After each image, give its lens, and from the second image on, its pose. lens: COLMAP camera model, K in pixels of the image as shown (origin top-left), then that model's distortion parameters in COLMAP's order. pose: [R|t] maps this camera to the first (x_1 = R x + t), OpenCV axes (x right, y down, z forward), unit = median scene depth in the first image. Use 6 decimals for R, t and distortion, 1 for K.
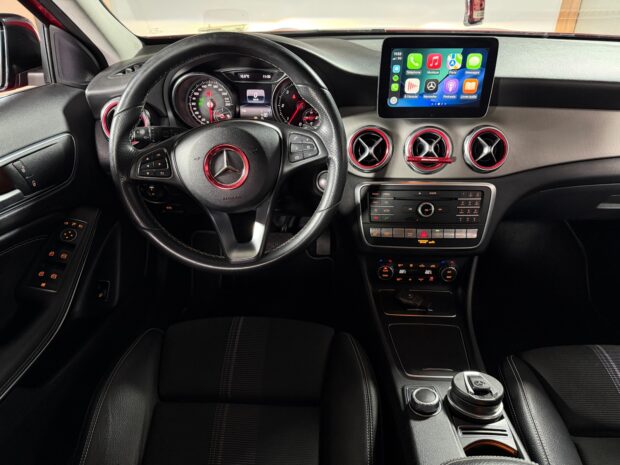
lens RADIAL K [[435.3, 0, 310.0], [0, 435.3, 232.5], [0, 0, 1]] dist [0.124377, -0.231548]
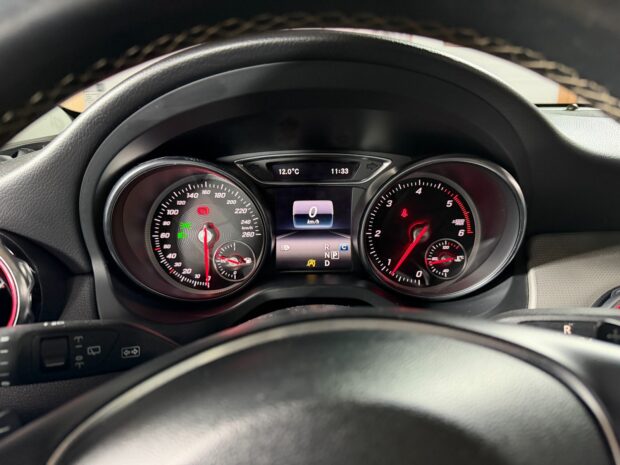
lens RADIAL K [[435.3, 0, 310.0], [0, 435.3, 232.5], [0, 0, 1]] dist [0.124377, -0.231548]
pose [[0.998336, -0.021311, 0.053582, -0.162596], [0.033782, 0.969197, -0.243957, -0.205240], [-0.046733, 0.245361, 0.968305, 0.644254]]
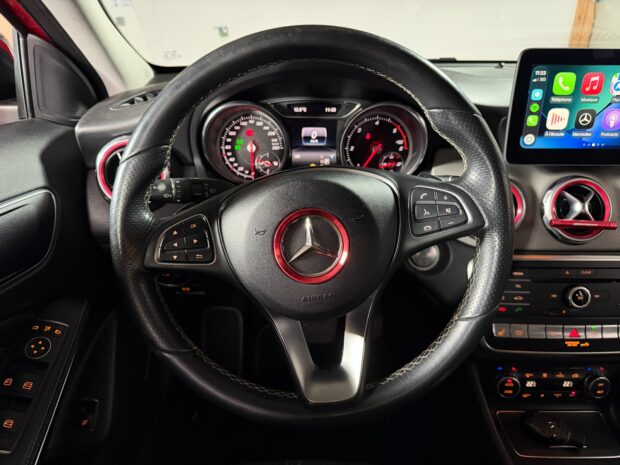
lens RADIAL K [[443.0, 0, 312.9], [0, 443.0, 233.2], [0, 0, 1]] dist [0.053627, -0.075643]
pose [[0.999671, -0.007331, 0.024586, -0.157218], [0.009922, 0.994212, -0.106974, -0.079987], [-0.023659, 0.107183, 0.993958, 0.318362]]
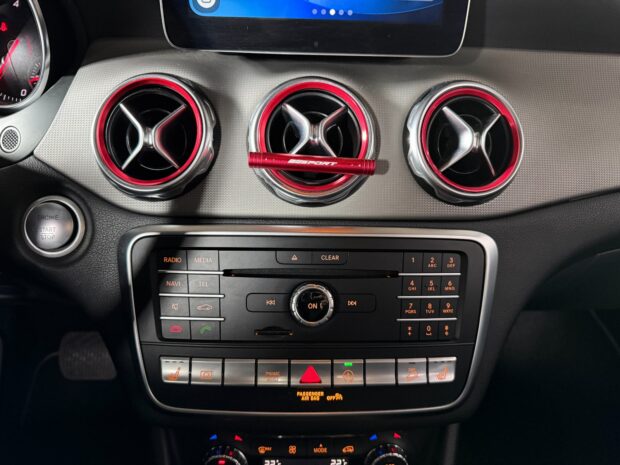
lens RADIAL K [[435.3, 0, 310.0], [0, 435.3, 232.5], [0, 0, 1]] dist [0.124377, -0.231548]
pose [[0.997321, 0.000910, 0.073141, 0.236958], [0.010399, 0.988002, -0.154089, -0.055249], [-0.072404, 0.154437, 0.985346, 0.645596]]
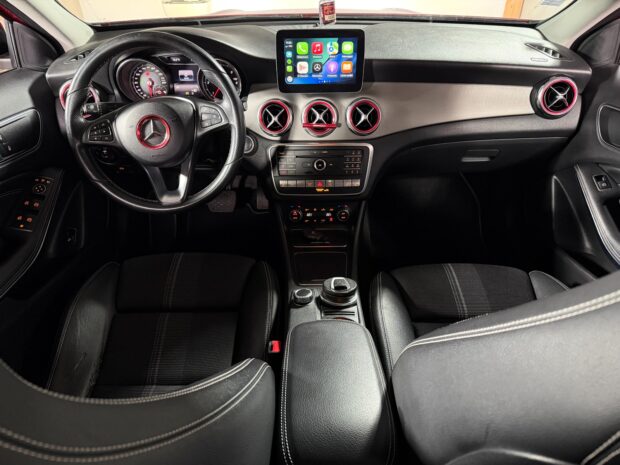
lens RADIAL K [[436.7, 0, 305.7], [0, 436.7, 234.0], [0, 0, 1]] dist [0.124566, -0.172017]
pose [[0.999295, -0.026627, 0.026464, 0.181874], [0.024822, 0.997490, 0.066319, 0.065297], [-0.028163, -0.065615, 0.997447, -0.311027]]
